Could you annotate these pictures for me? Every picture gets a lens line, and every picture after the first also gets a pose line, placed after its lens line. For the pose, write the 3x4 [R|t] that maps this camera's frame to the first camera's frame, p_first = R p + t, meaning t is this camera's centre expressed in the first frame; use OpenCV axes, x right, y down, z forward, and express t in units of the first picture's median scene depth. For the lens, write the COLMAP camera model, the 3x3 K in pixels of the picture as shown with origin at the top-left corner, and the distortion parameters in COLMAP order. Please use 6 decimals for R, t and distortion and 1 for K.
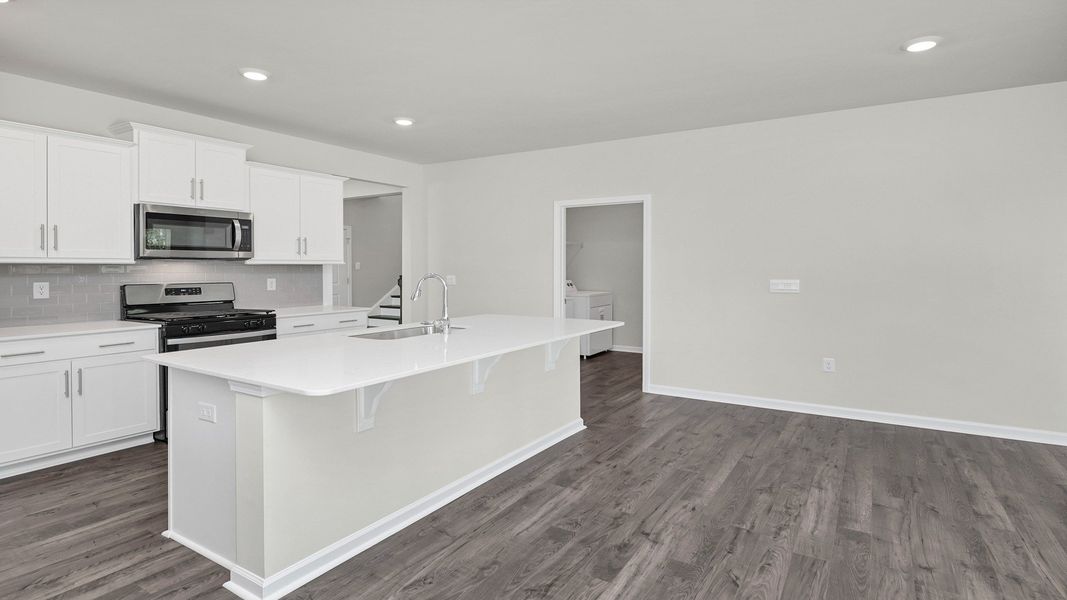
lens RADIAL K [[537.2, 0, 544.6], [0, 537.2, 270.7], [0, 0, 1]] dist [-0.004594, -0.006986]
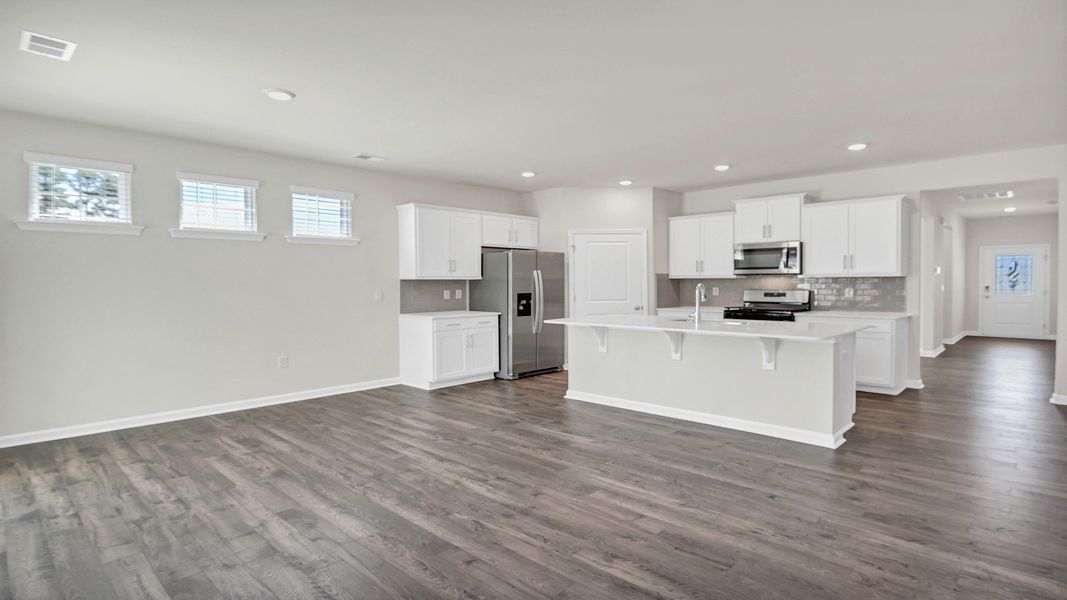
lens RADIAL K [[537.2, 0, 541.3], [0, 537.2, 298.7], [0, 0, 1]] dist [-0.004594, -0.006986]
pose [[-0.199198, 0.030550, -0.979483, 1.530428], [-0.000062, 0.999514, 0.031187, -0.000265], [0.979959, 0.006273, -0.199100, 0.949932]]
